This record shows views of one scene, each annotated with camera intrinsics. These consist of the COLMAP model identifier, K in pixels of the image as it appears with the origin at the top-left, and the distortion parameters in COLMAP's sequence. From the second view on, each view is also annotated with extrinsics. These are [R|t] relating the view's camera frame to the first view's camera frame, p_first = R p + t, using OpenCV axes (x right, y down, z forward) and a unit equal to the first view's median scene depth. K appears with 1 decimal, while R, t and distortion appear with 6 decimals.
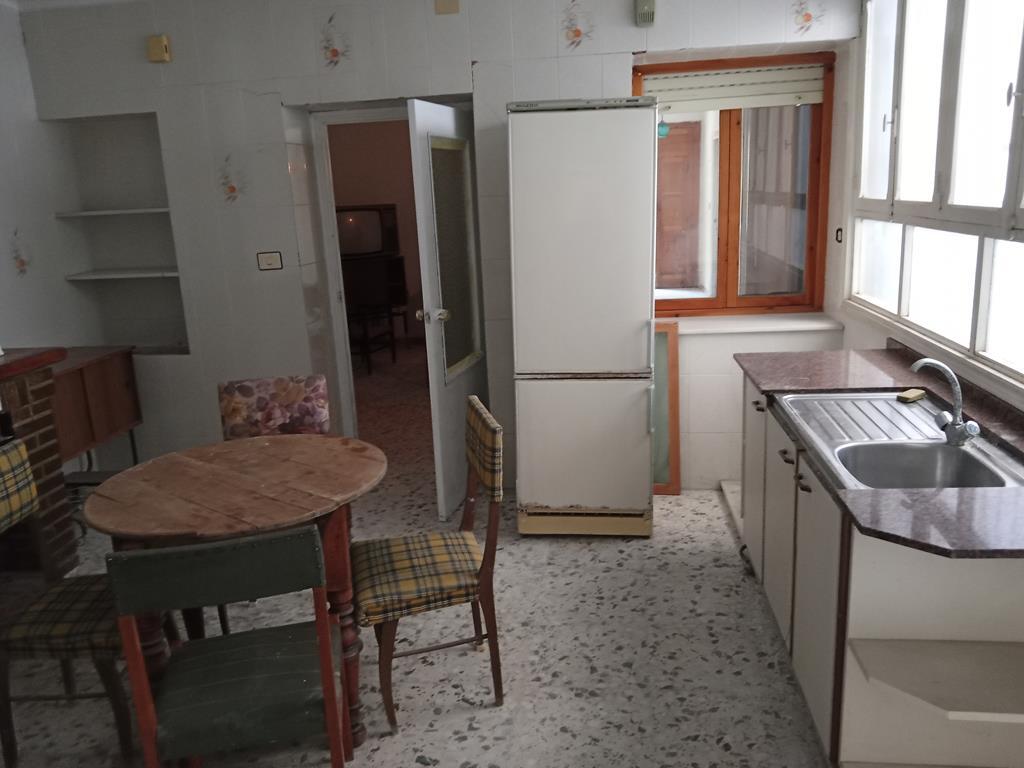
lens RADIAL K [[819.6, 0, 512.0], [0, 819.6, 384.0], [0, 0, 1]] dist [0.085958, -0.185274]
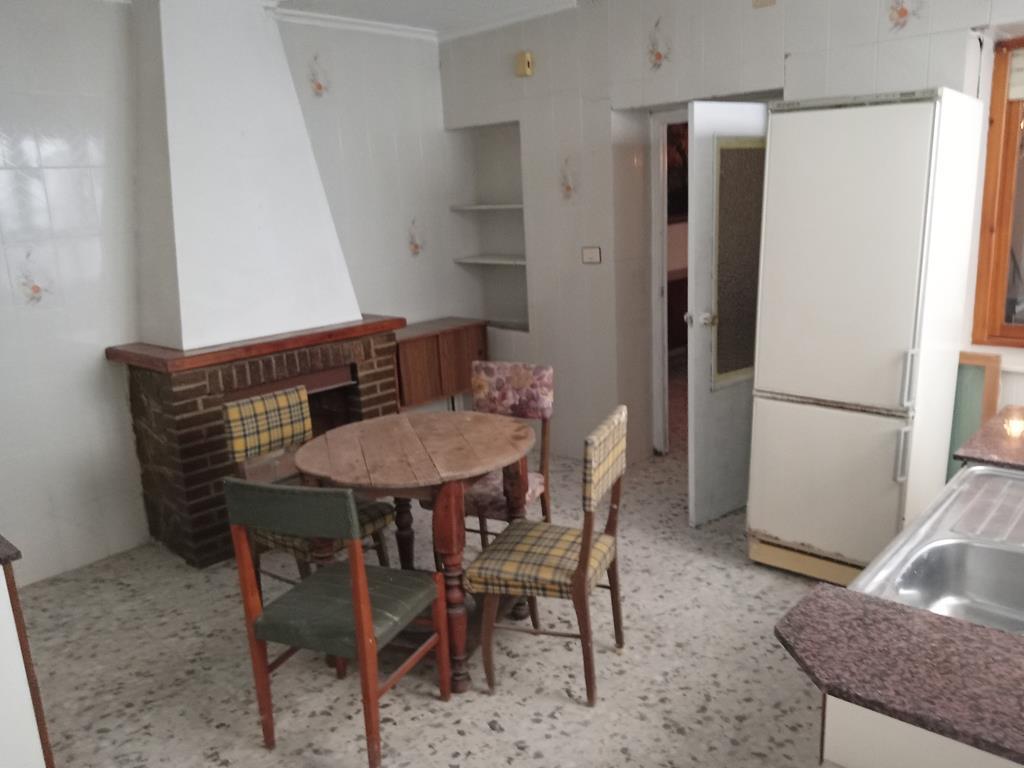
lens RADIAL K [[819.6, 0, 512.0], [0, 819.6, 384.0], [0, 0, 1]] dist [0.085958, -0.185274]
pose [[0.813090, 0.139789, -0.565105, 0.353020], [-0.124908, 0.990025, 0.065179, -0.052448], [0.568579, 0.017590, 0.822441, 0.073209]]
